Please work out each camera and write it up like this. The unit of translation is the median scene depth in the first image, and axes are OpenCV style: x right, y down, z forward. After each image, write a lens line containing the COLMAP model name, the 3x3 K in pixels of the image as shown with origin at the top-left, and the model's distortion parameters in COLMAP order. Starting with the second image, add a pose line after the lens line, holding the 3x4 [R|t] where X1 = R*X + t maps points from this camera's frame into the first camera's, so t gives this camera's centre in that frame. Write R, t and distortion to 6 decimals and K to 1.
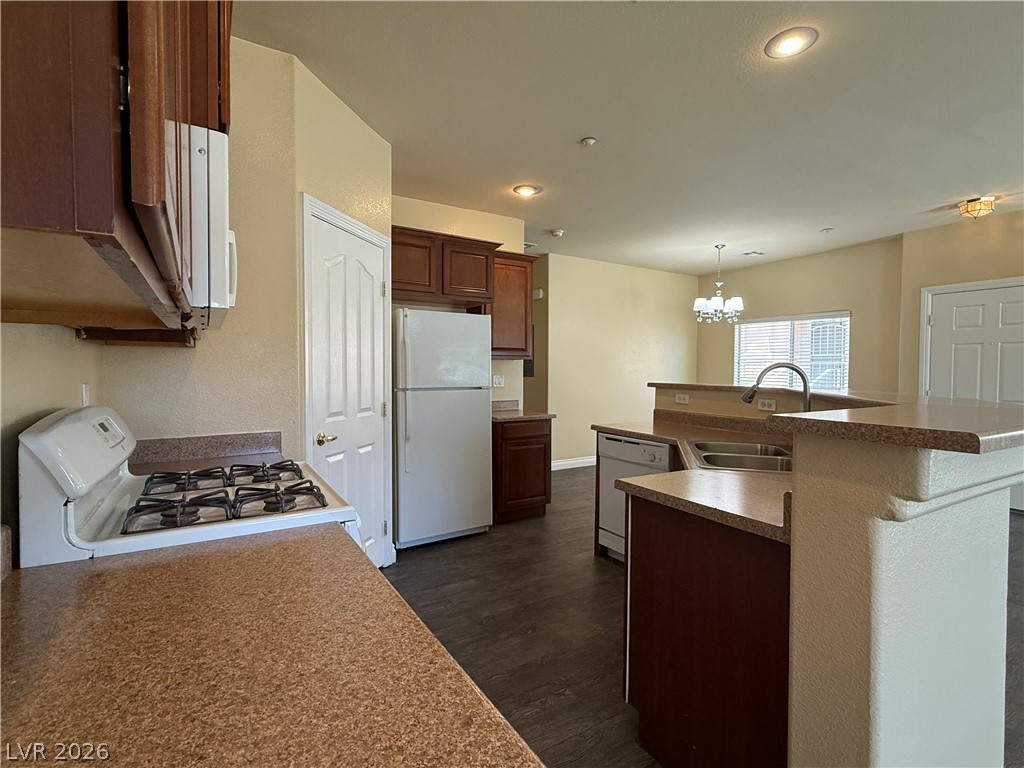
lens RADIAL K [[499.8, 0, 509.5], [0, 499.8, 383.8], [0, 0, 1]] dist [0.000060, 0.000023]
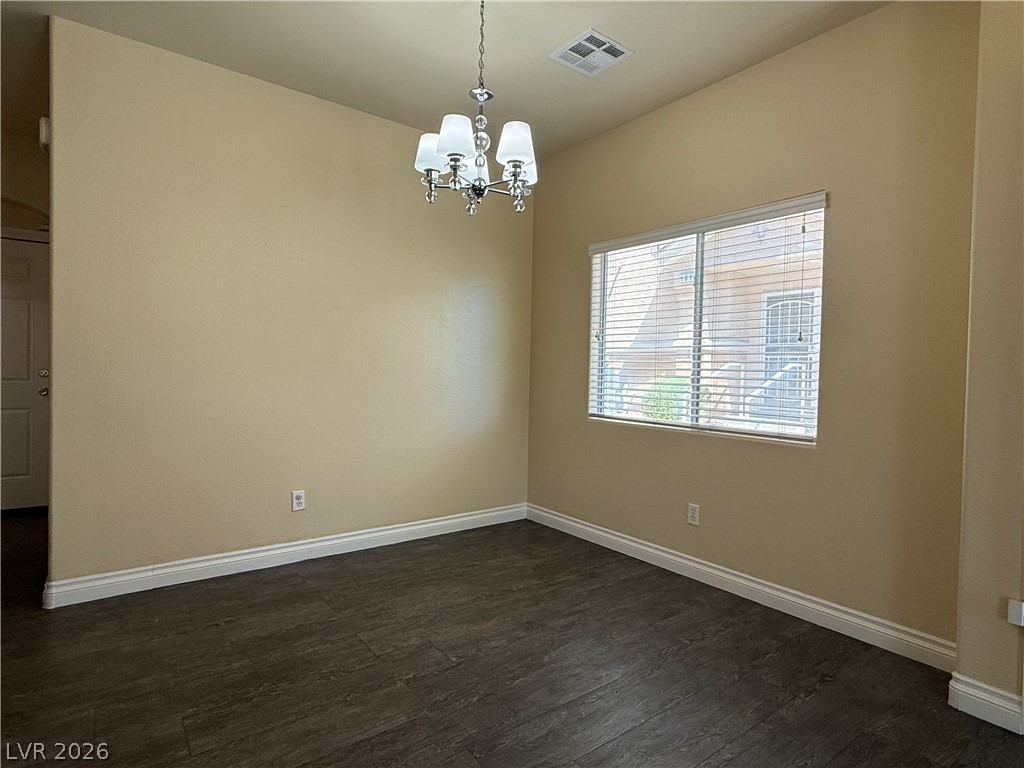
lens RADIAL K [[544.0, 0, 514.3], [0, 544.0, 384.9], [0, 0, 1]] dist [-0.002257, 0.000627]
pose [[0.996084, 0.007323, 0.088105, 0.384792], [-0.006807, 0.999958, -0.006164, 0.009662], [-0.088146, 0.005540, 0.996092, 0.571920]]
